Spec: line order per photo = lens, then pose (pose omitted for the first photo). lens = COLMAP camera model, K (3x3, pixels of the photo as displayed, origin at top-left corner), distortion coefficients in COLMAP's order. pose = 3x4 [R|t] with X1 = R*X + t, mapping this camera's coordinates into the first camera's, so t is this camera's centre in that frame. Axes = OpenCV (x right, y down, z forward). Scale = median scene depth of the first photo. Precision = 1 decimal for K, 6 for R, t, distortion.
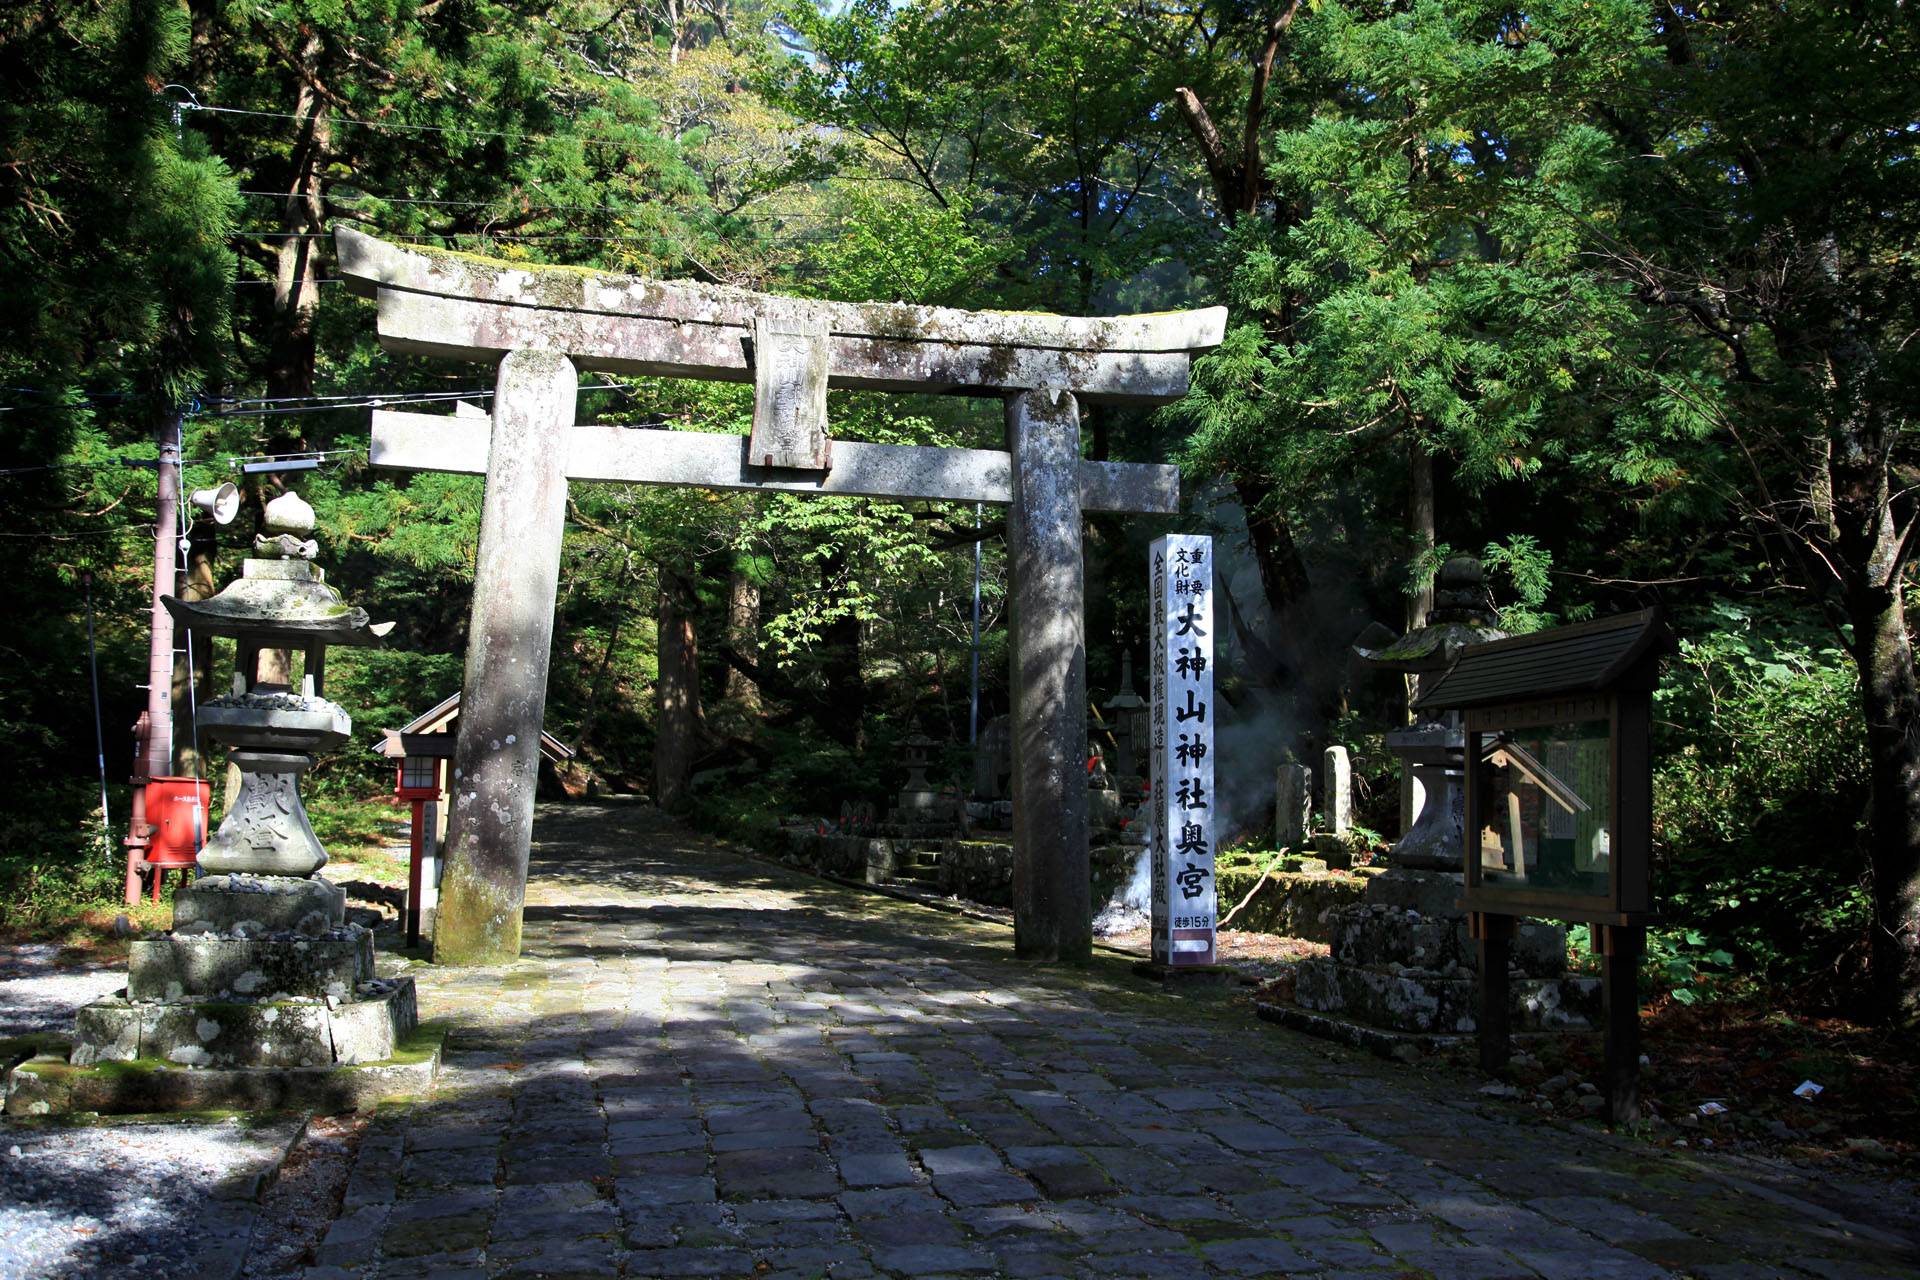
lens RADIAL K [[1842.5, 0, 960.0], [0, 1842.5, 640.0], [0, 0, 1]] dist [-0.072629, 0.238196]
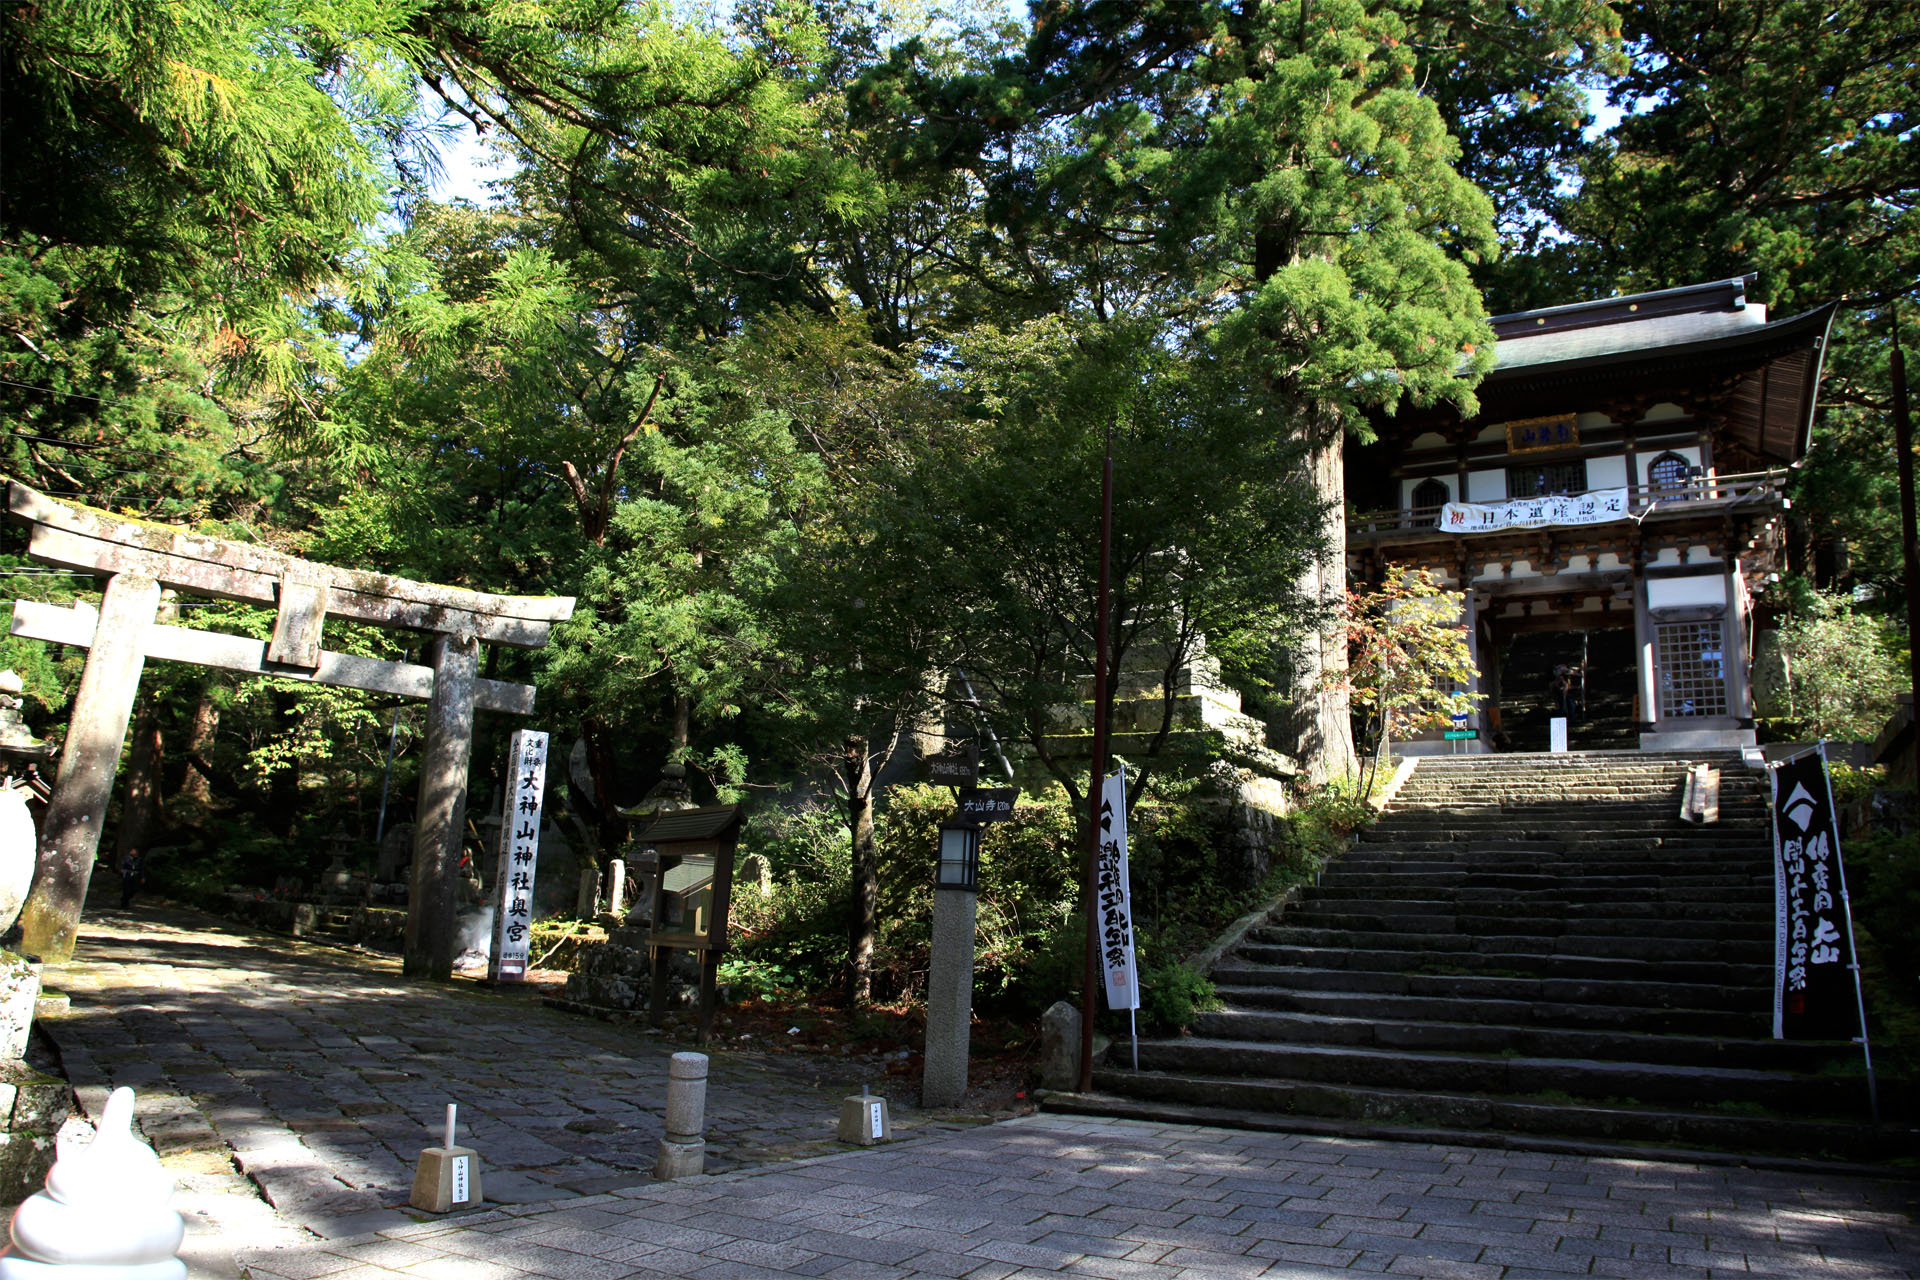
lens RADIAL K [[1346.4, 0, 960.0], [0, 1346.4, 640.0], [0, 0, 1]] dist [-0.100120, 0.032116]
pose [[0.910373, 0.120768, 0.395771, -0.018052], [-0.077648, 0.989329, -0.123281, -0.016984], [-0.406437, 0.081501, 0.910037, -0.293689]]
